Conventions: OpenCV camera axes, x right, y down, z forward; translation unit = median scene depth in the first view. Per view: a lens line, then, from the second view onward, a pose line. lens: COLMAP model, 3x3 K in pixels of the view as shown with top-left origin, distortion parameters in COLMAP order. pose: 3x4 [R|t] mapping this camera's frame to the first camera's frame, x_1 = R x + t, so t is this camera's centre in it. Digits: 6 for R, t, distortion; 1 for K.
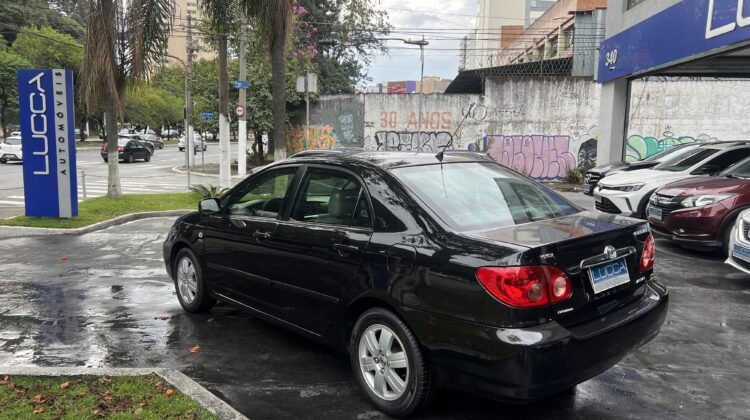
lens RADIAL K [[564.9, 0, 380.7], [0, 564.9, 208.4], [0, 0, 1]] dist [0.043277, -0.040433]
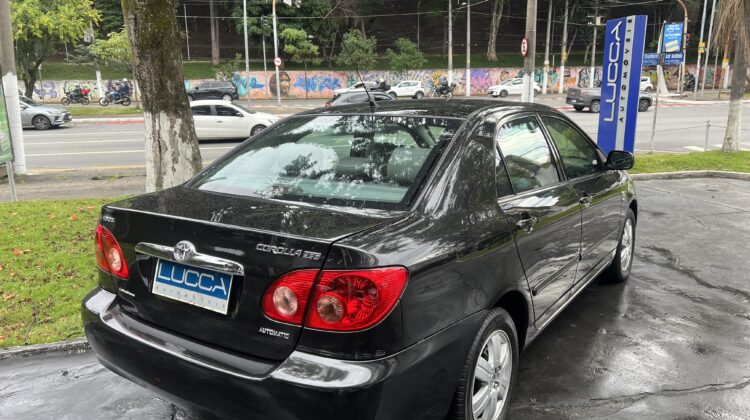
lens RADIAL K [[564.9, 0, 378.3], [0, 564.9, 209.1], [0, 0, 1]] dist [0.043277, -0.040433]
pose [[0.237639, 0.188459, -0.952896, 0.343683], [-0.102224, 0.980403, 0.168406, -0.033770], [0.965960, 0.057389, 0.252247, 0.332519]]
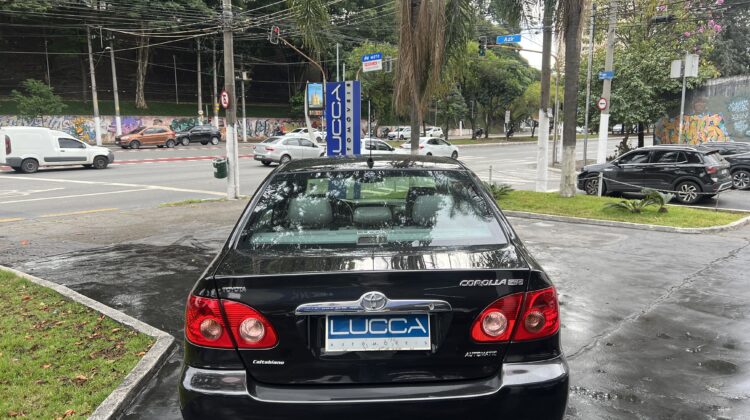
lens RADIAL K [[564.9, 0, 378.5], [0, 564.9, 212.5], [0, 0, 1]] dist [0.043277, -0.040433]
pose [[0.751678, 0.075491, -0.655195, 0.276011], [-0.064843, 0.997074, 0.040491, -0.020610], [0.656335, 0.012049, 0.754374, 0.146360]]
